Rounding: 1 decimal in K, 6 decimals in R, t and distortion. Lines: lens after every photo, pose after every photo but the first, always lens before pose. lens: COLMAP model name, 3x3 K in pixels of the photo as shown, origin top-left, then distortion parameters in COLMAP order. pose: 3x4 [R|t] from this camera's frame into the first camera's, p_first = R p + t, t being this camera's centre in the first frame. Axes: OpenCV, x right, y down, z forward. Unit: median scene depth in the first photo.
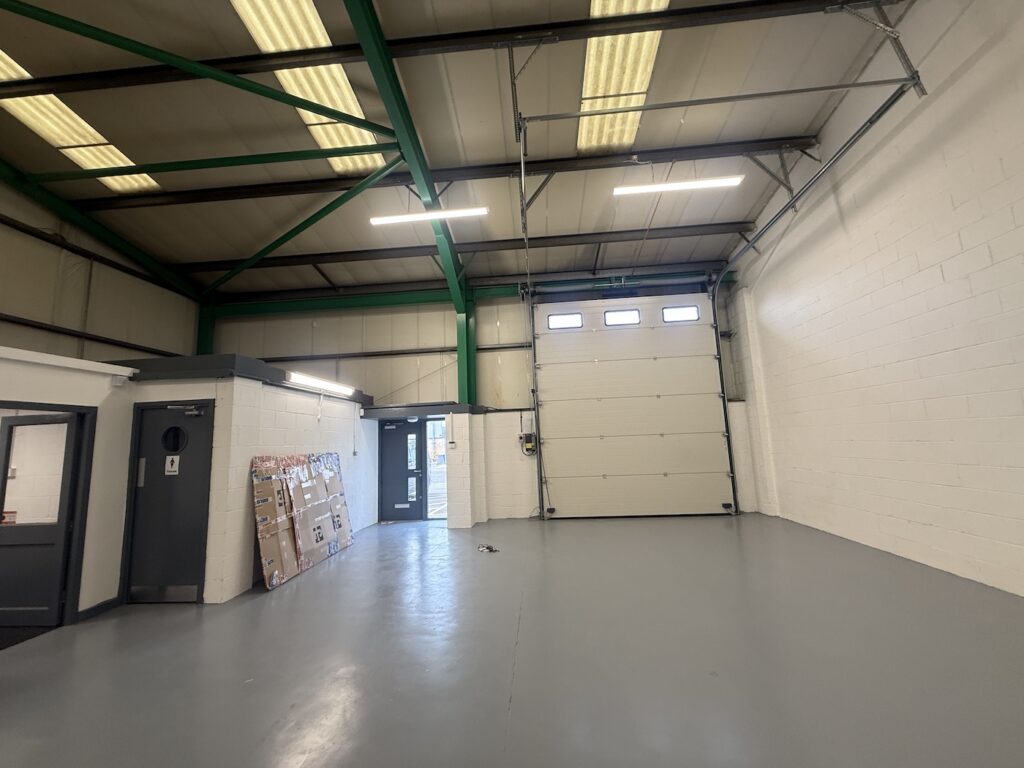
lens RADIAL K [[411.0, 0, 509.8], [0, 411.0, 383.6], [0, 0, 1]] dist [0.000319, 0.000004]
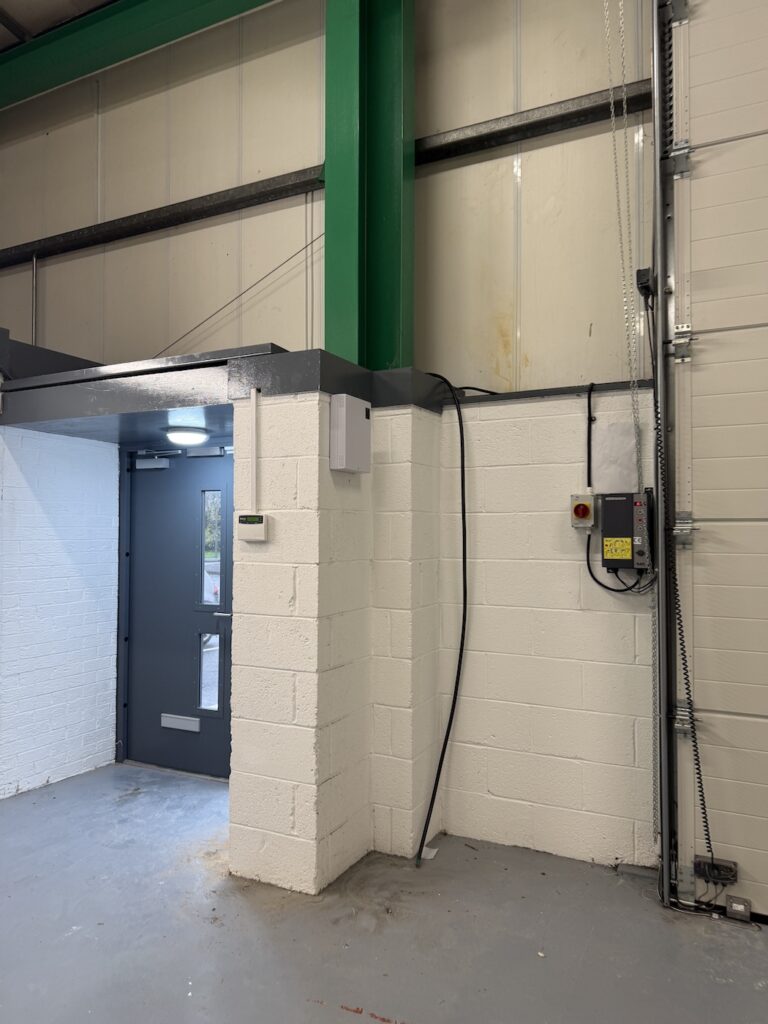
lens RADIAL K [[711.4, 0, 385.1], [0, 711.4, 512.1], [0, 0, 1]] dist [0.004776, -0.002633]
pose [[0.921721, 0.033600, -0.386394, 0.077019], [0.014100, 0.992679, 0.119957, 0.085025], [0.387596, -0.116015, 0.914500, 0.609529]]
